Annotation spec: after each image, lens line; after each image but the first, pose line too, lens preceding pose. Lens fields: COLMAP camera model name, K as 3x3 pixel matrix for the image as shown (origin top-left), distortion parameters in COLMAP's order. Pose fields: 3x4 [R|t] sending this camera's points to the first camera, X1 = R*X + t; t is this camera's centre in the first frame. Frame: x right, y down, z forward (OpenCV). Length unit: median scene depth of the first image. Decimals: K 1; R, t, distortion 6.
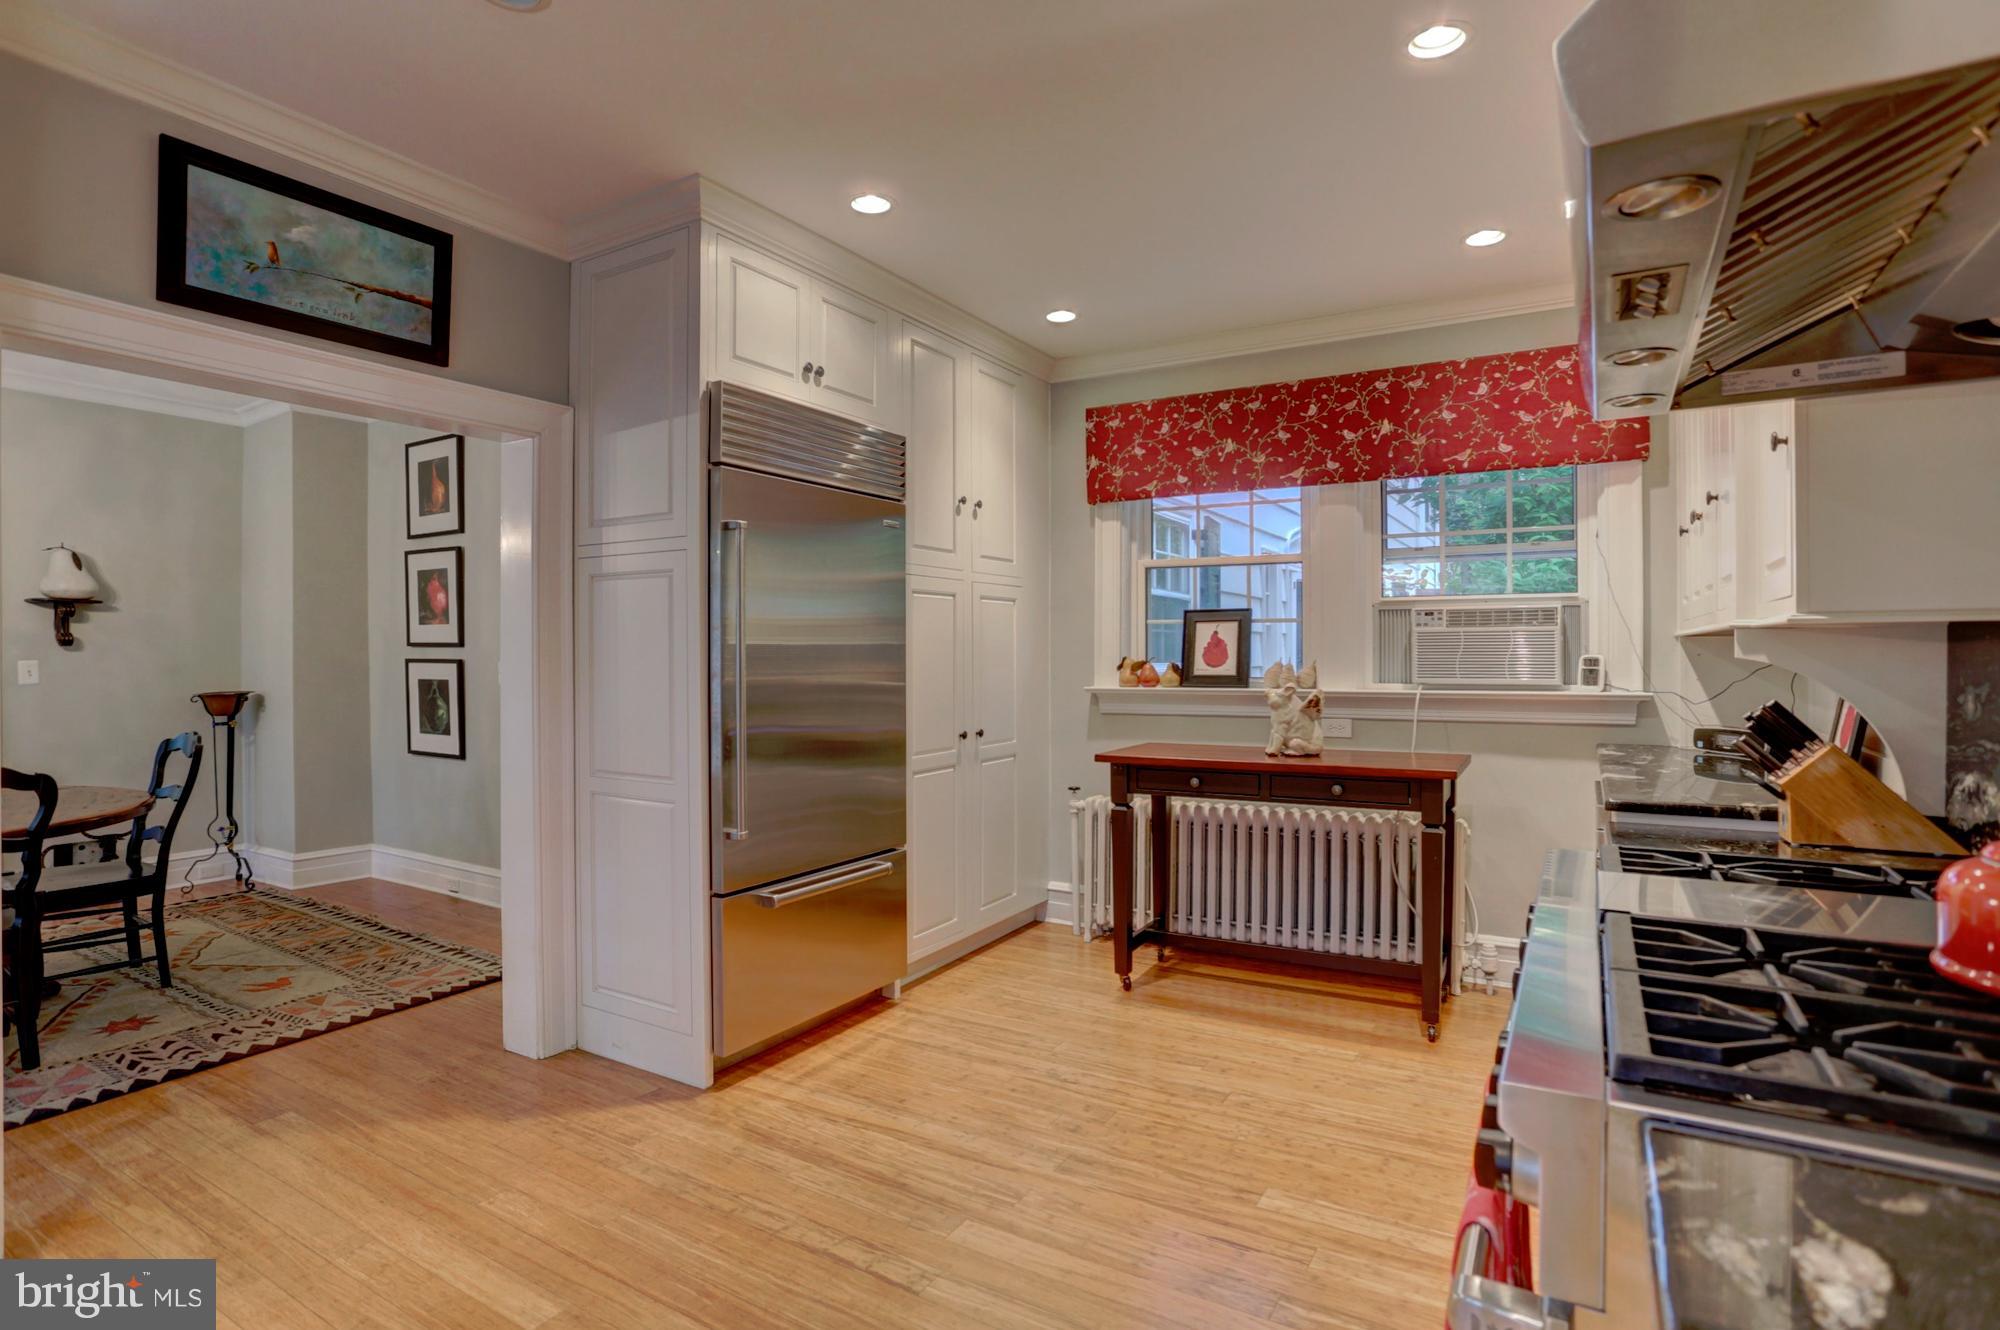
lens RADIAL K [[995.4, 0, 1018.5], [0, 995.4, 652.1], [0, 0, 1]] dist [-0.075934, 0.036978]
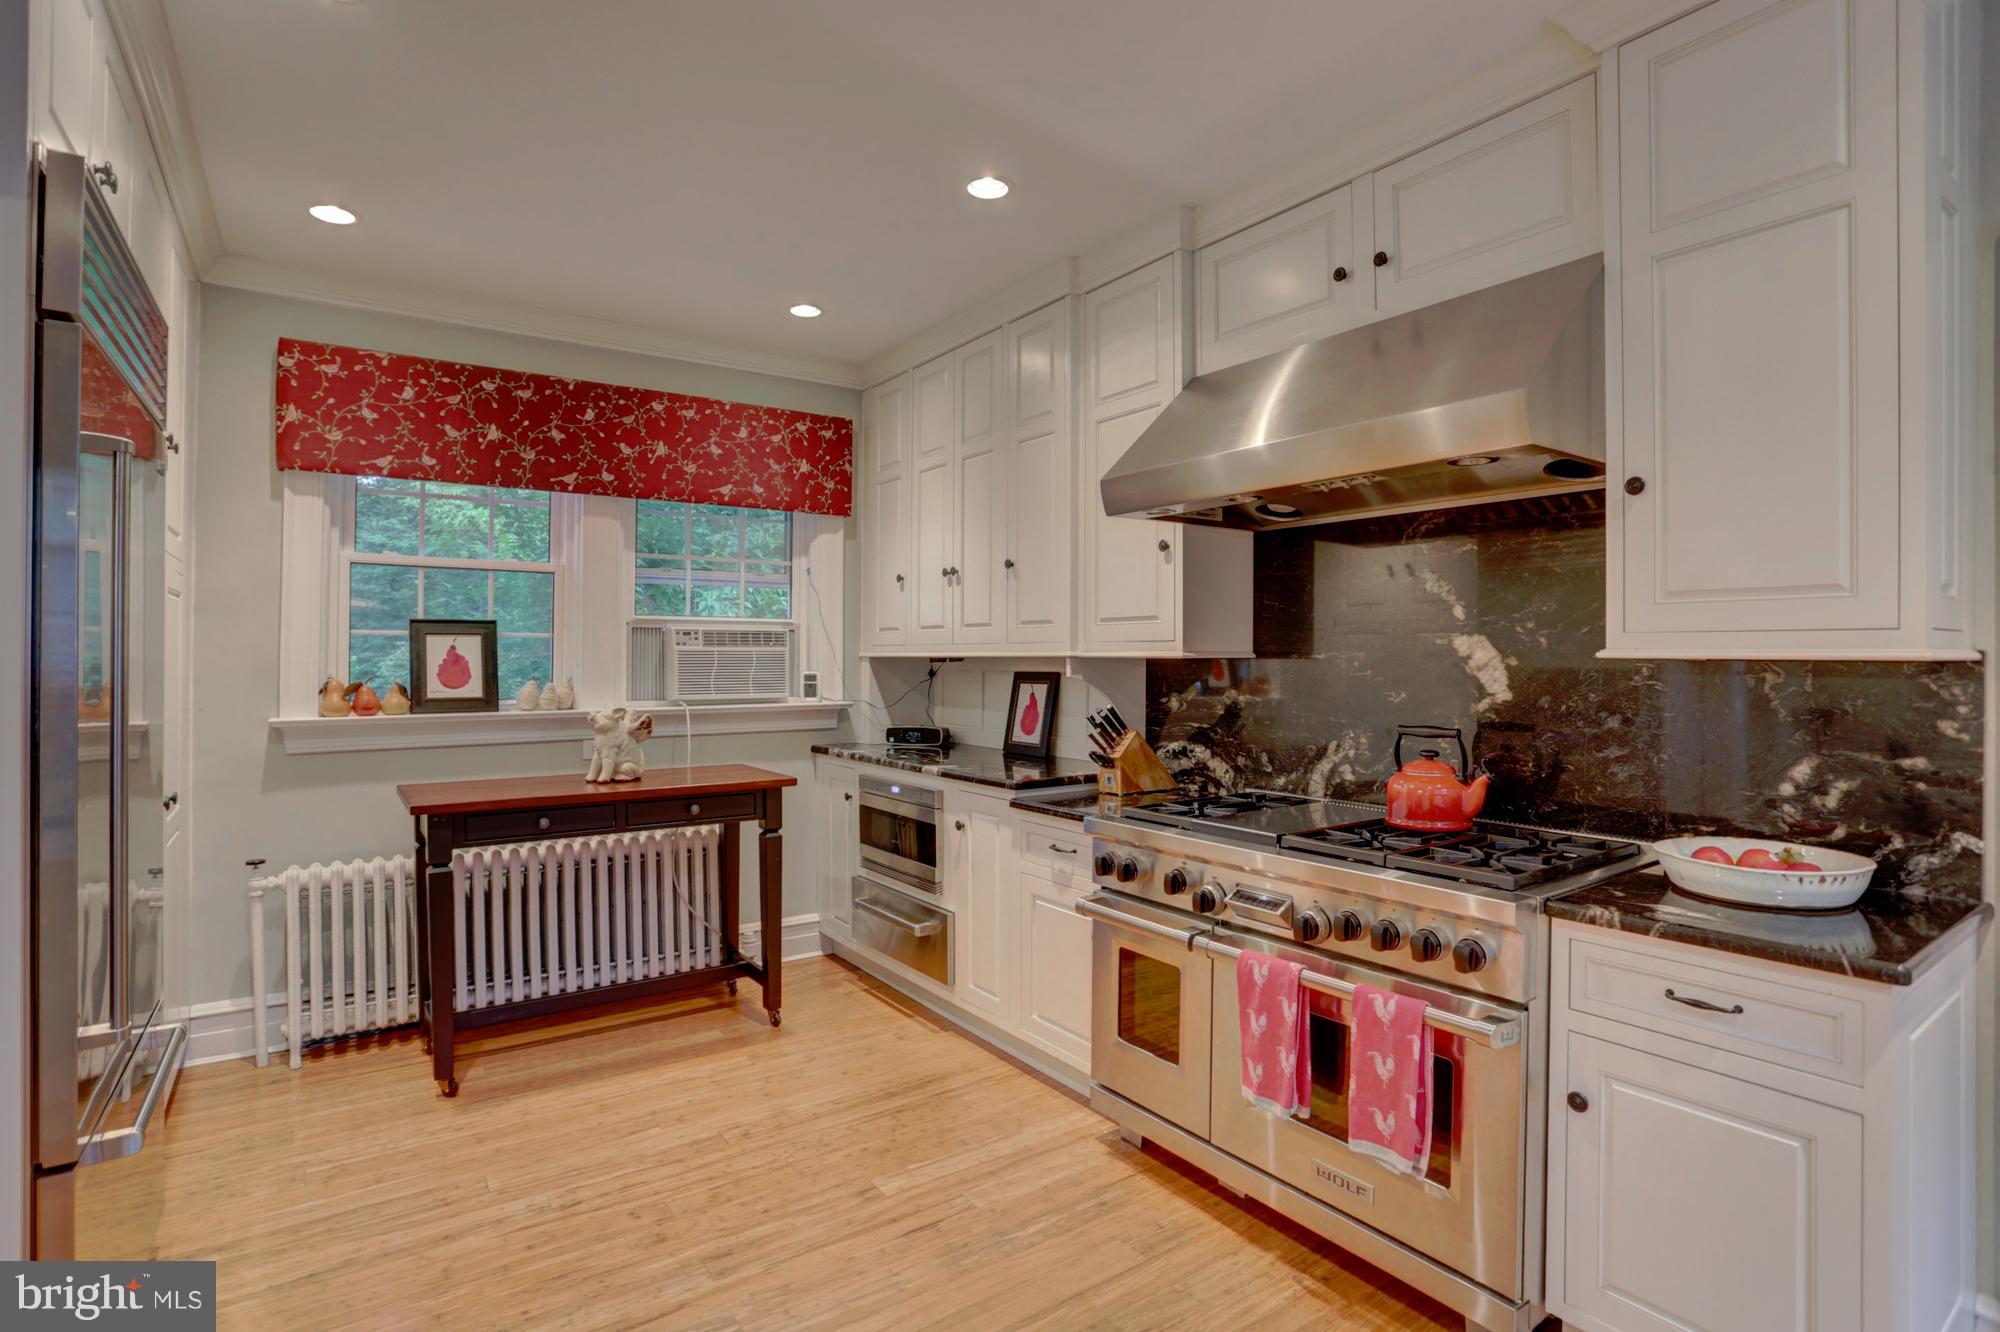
lens RADIAL K [[981.0, 0, 991.3], [0, 981.0, 656.2], [0, 0, 1]] dist [-0.075939, 0.028651]
pose [[0.420606, 0.007424, 0.907213, -0.380786], [0.000900, 0.999963, -0.008600, -0.005528], [-0.907243, 0.004434, 0.420584, 0.262277]]
